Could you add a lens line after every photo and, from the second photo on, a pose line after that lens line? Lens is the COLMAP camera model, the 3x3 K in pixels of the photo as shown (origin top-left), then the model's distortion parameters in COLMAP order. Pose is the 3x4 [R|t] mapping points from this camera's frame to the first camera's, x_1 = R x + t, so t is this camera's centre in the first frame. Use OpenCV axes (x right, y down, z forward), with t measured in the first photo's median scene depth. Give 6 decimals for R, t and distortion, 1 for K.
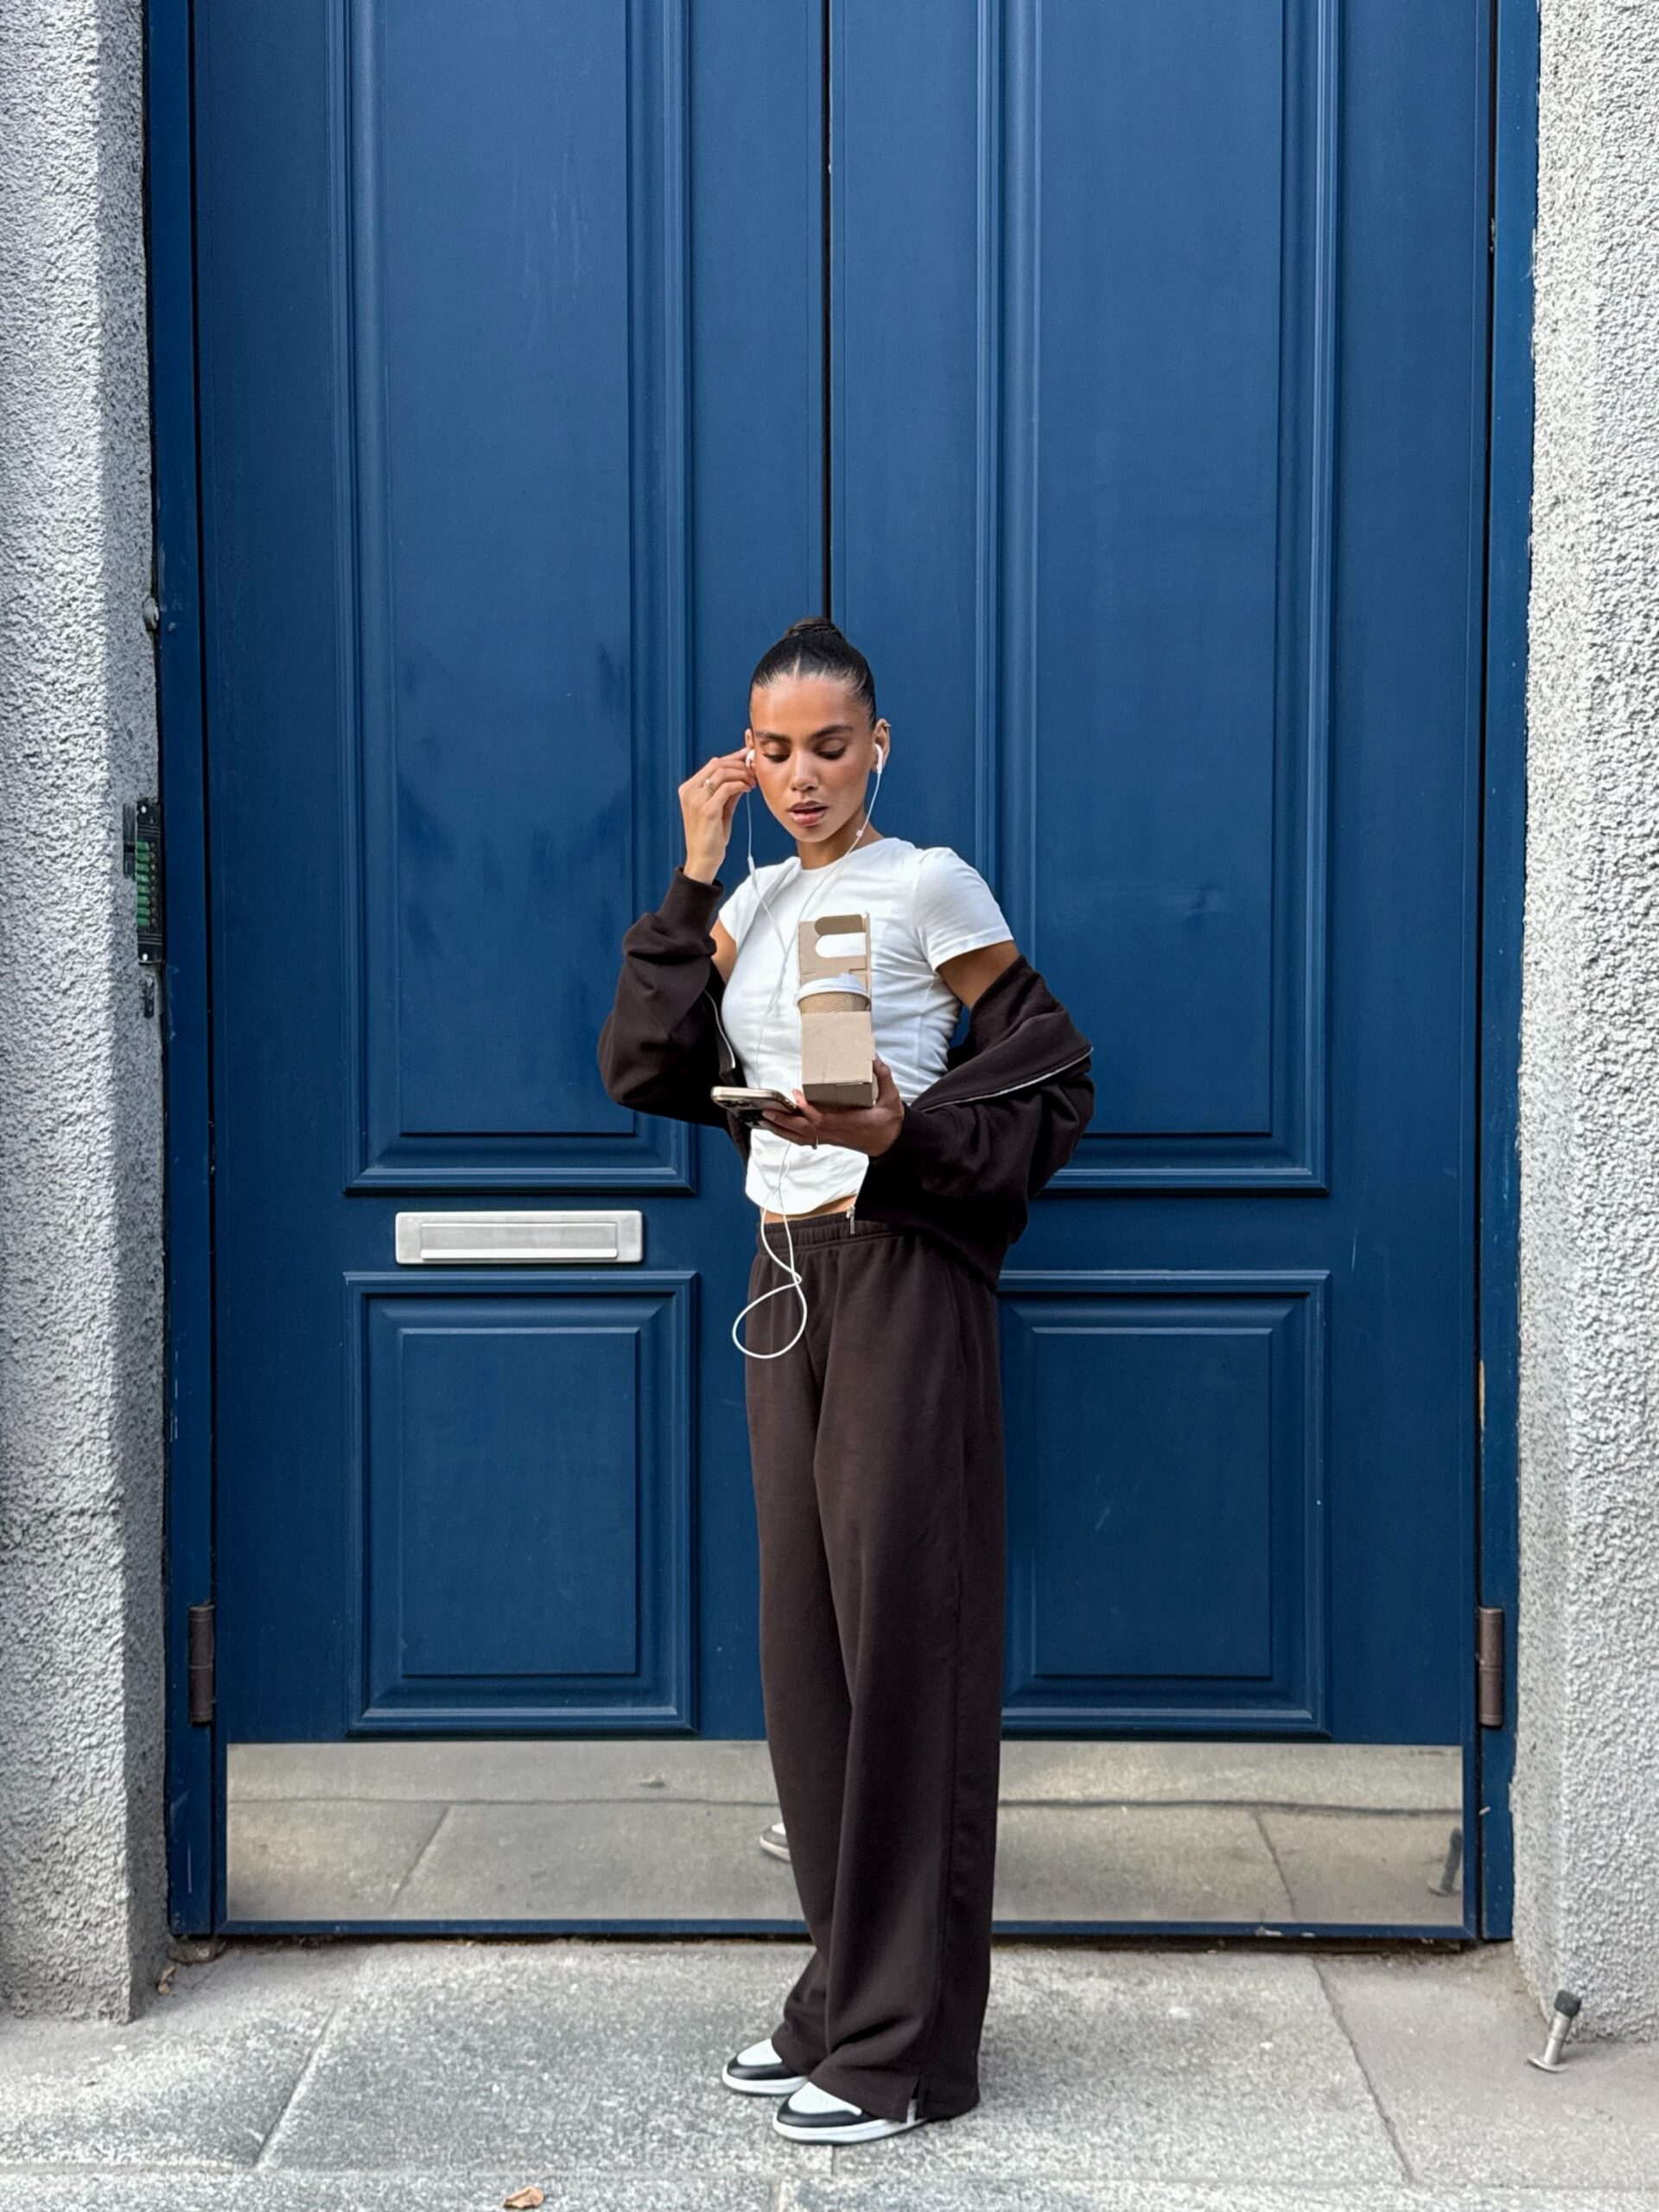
lens RADIAL K [[2452.6, 0, 847.2], [0, 2452.6, 1111.5], [0, 0, 1]] dist [0.044382, 0.000000]
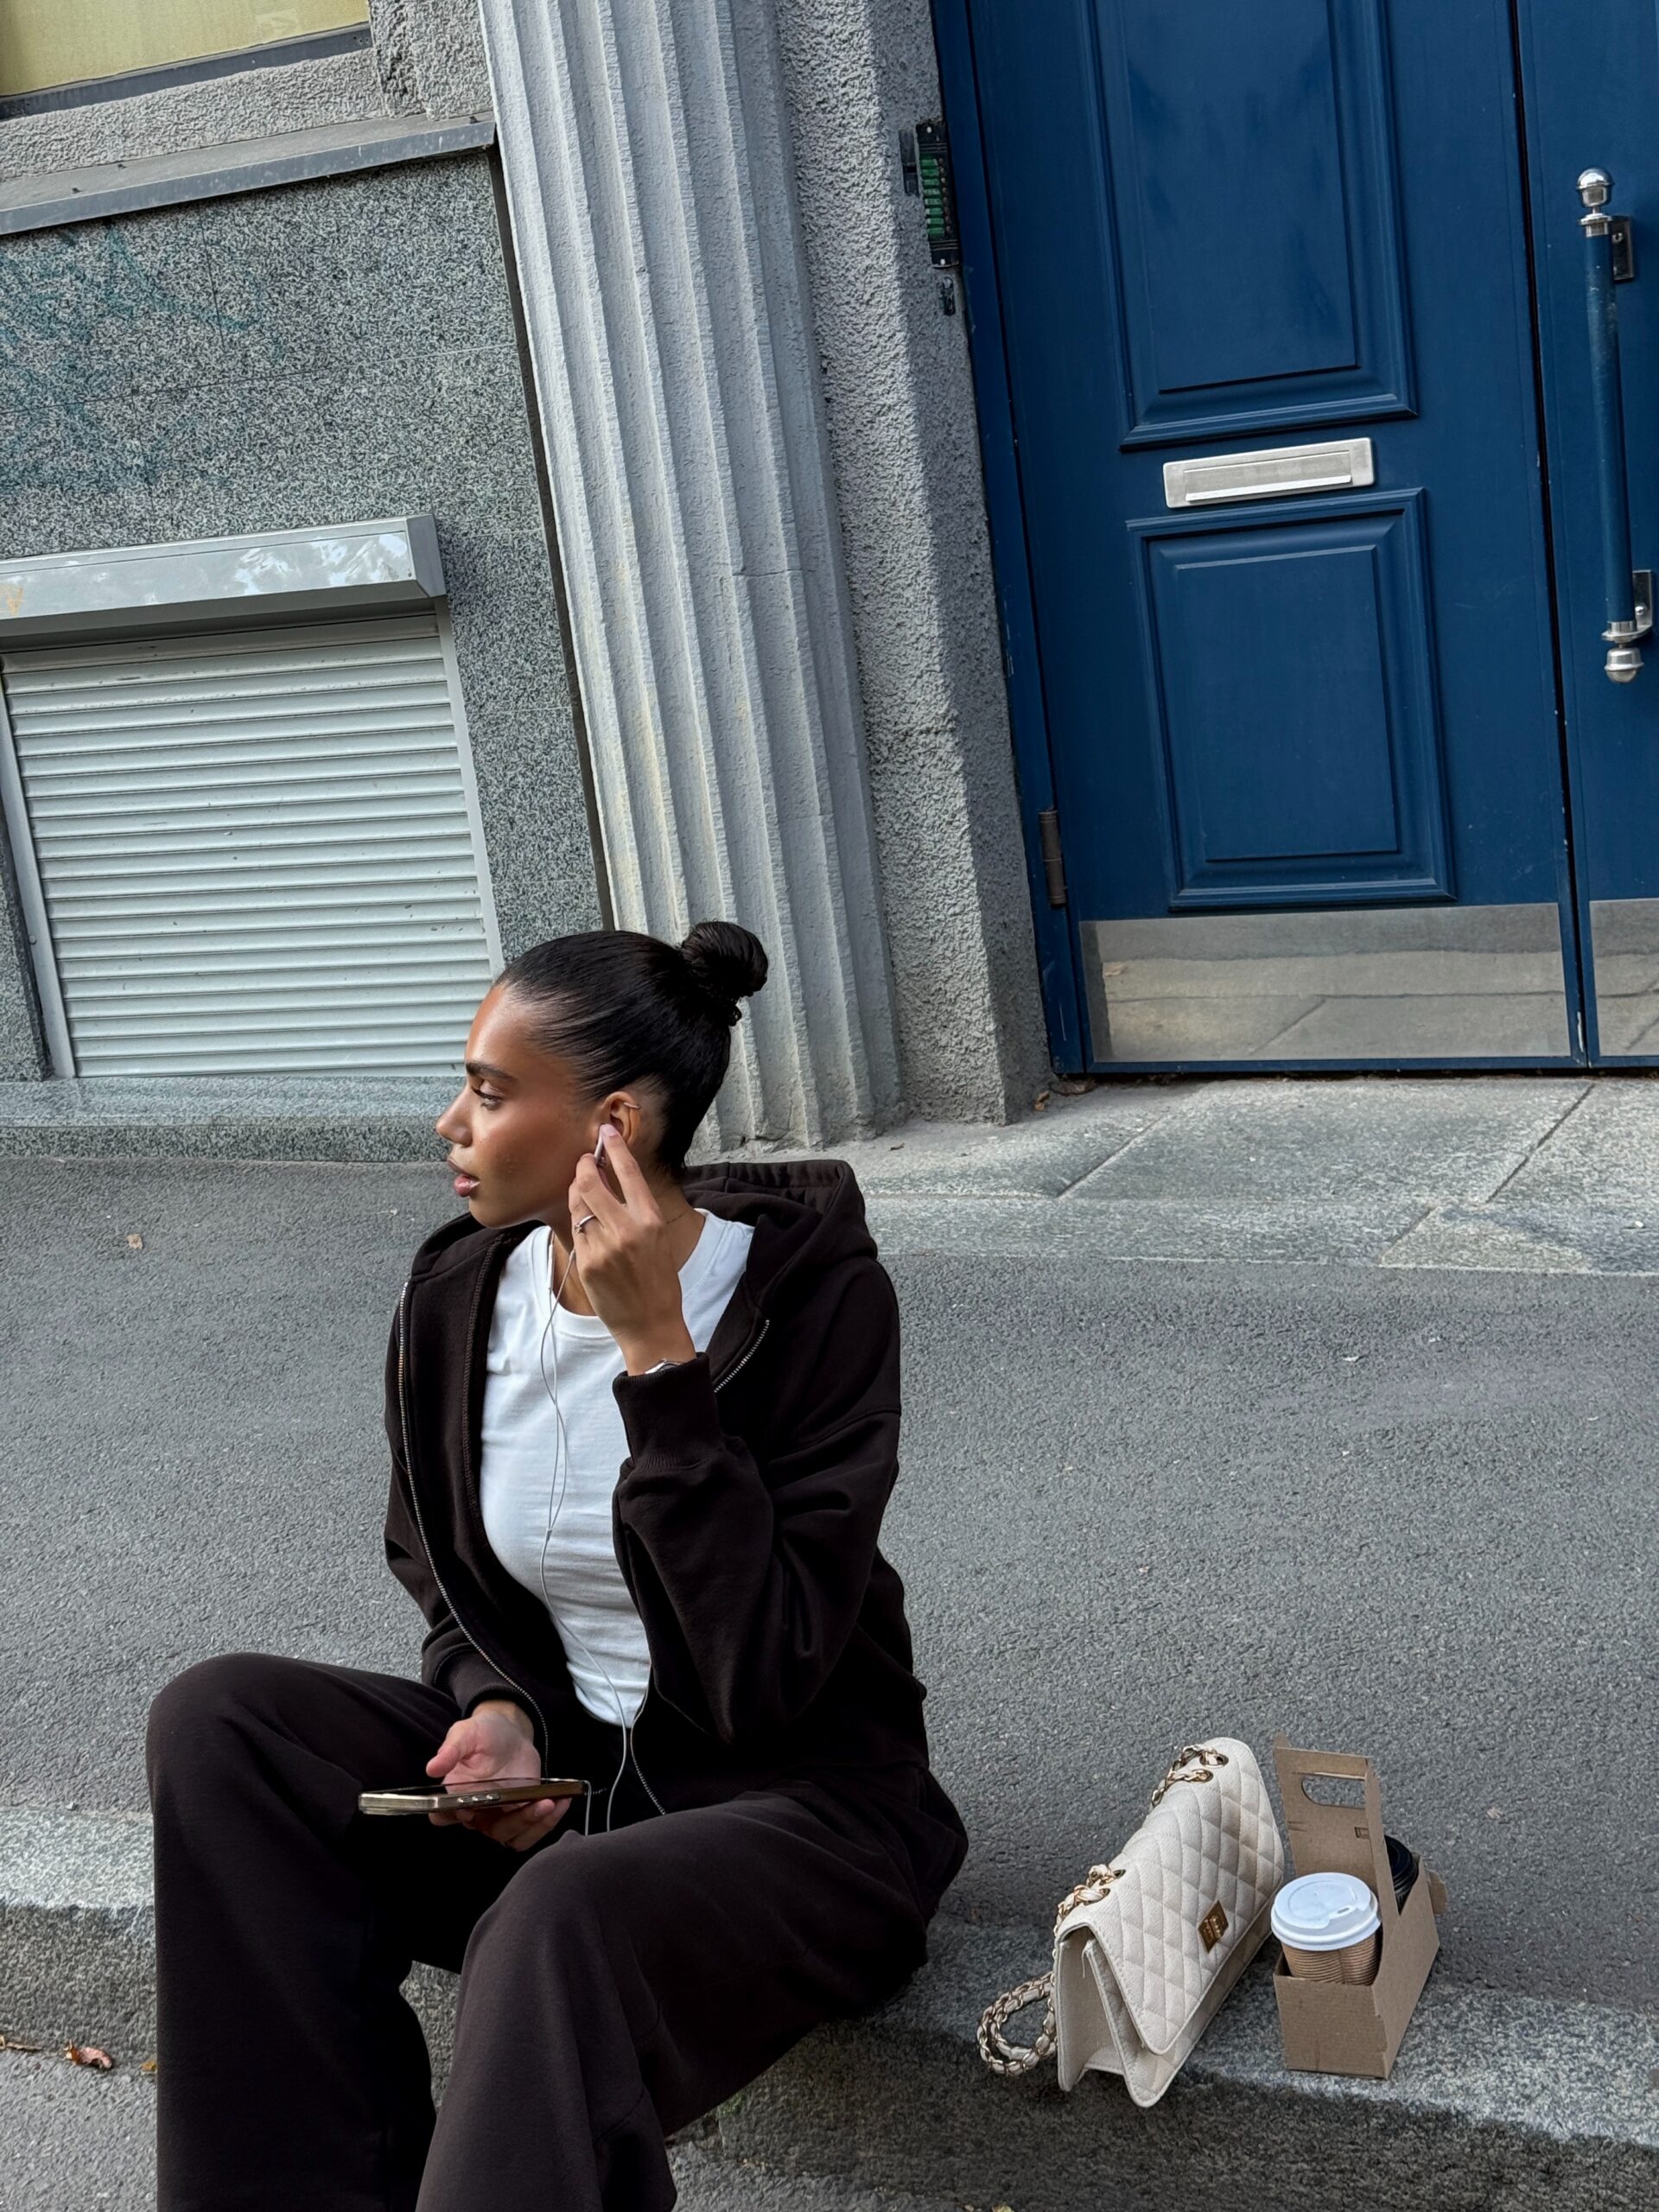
lens RADIAL K [[3056.2, 0, 856.7], [0, 3056.2, 1129.2], [0, 0, 1]] dist [0.084816, 0.000000]
pose [[0.888971, -0.002776, -0.457955, 0.361868], [0.109512, 0.972259, 0.206688, 0.032845], [0.444677, -0.233892, 0.864614, -0.401501]]
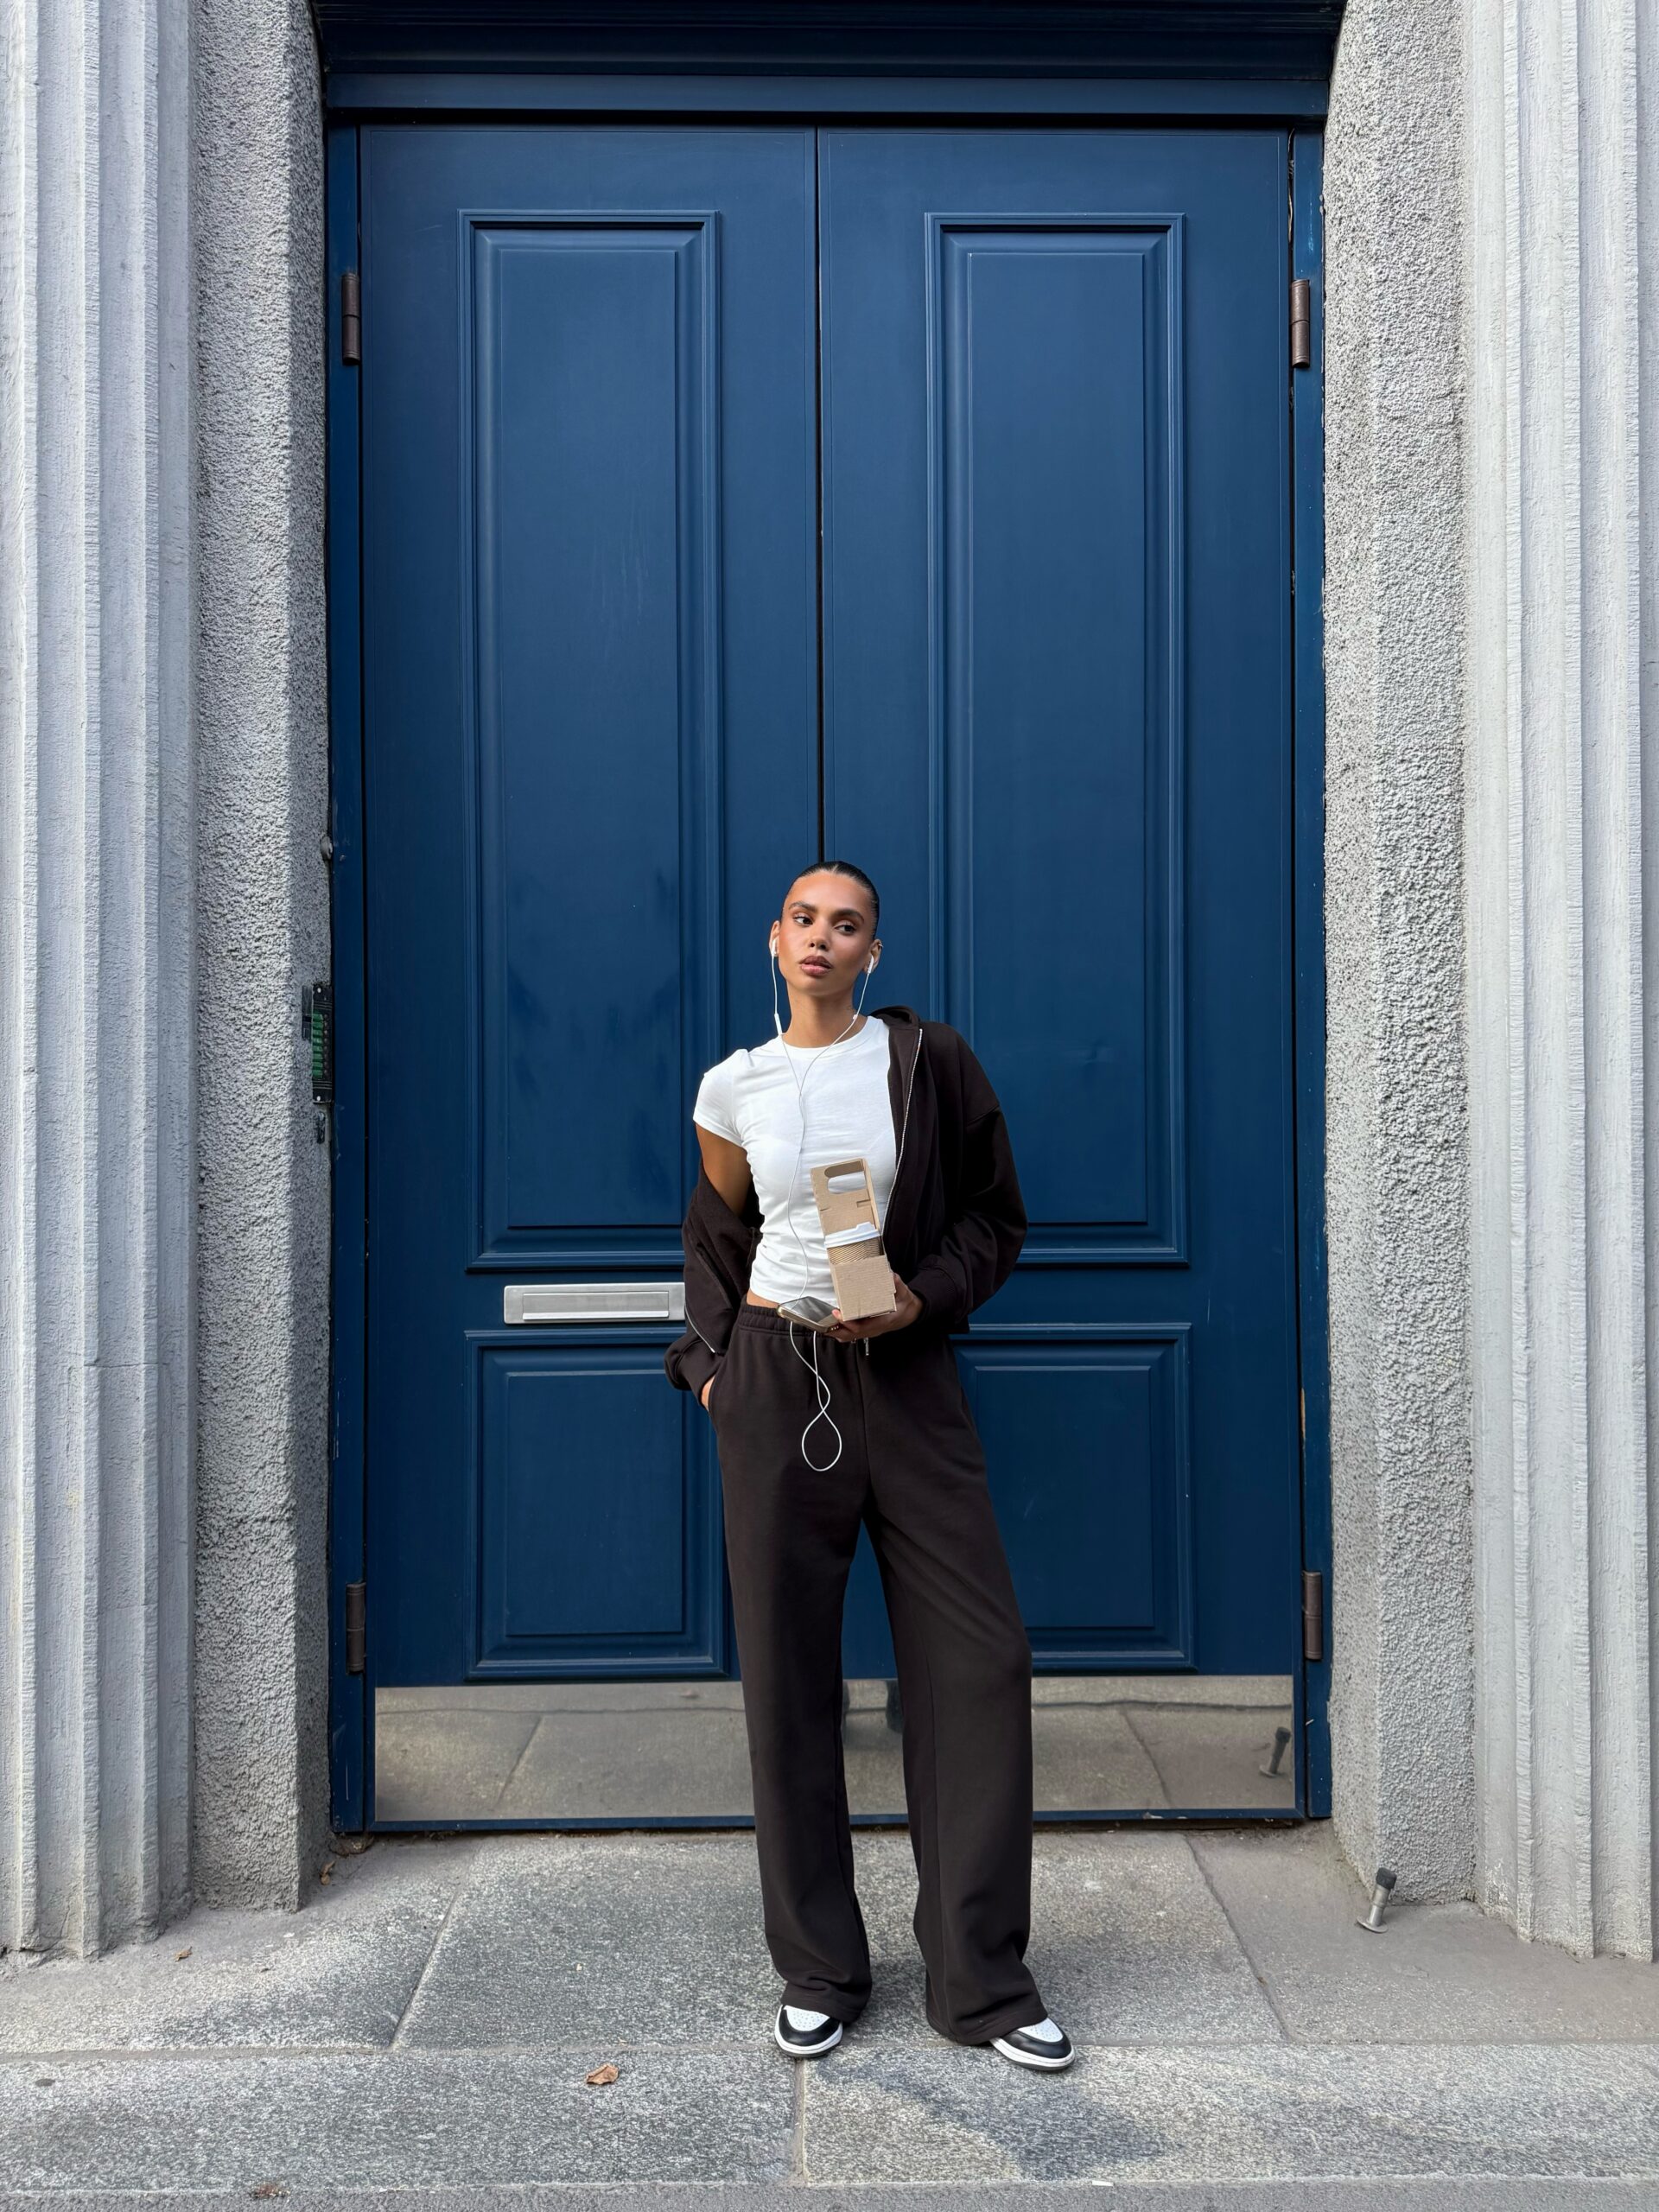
lens RADIAL K [[1553.2, 0, 841.9], [0, 1553.2, 1100.1], [0, 0, 1]] dist [0.007532, -0.018028]
pose [[0.999500, -0.004524, 0.031295, -0.025285], [0.006174, 0.998585, -0.052814, -0.015554], [-0.031012, 0.052981, 0.998114, 0.143682]]
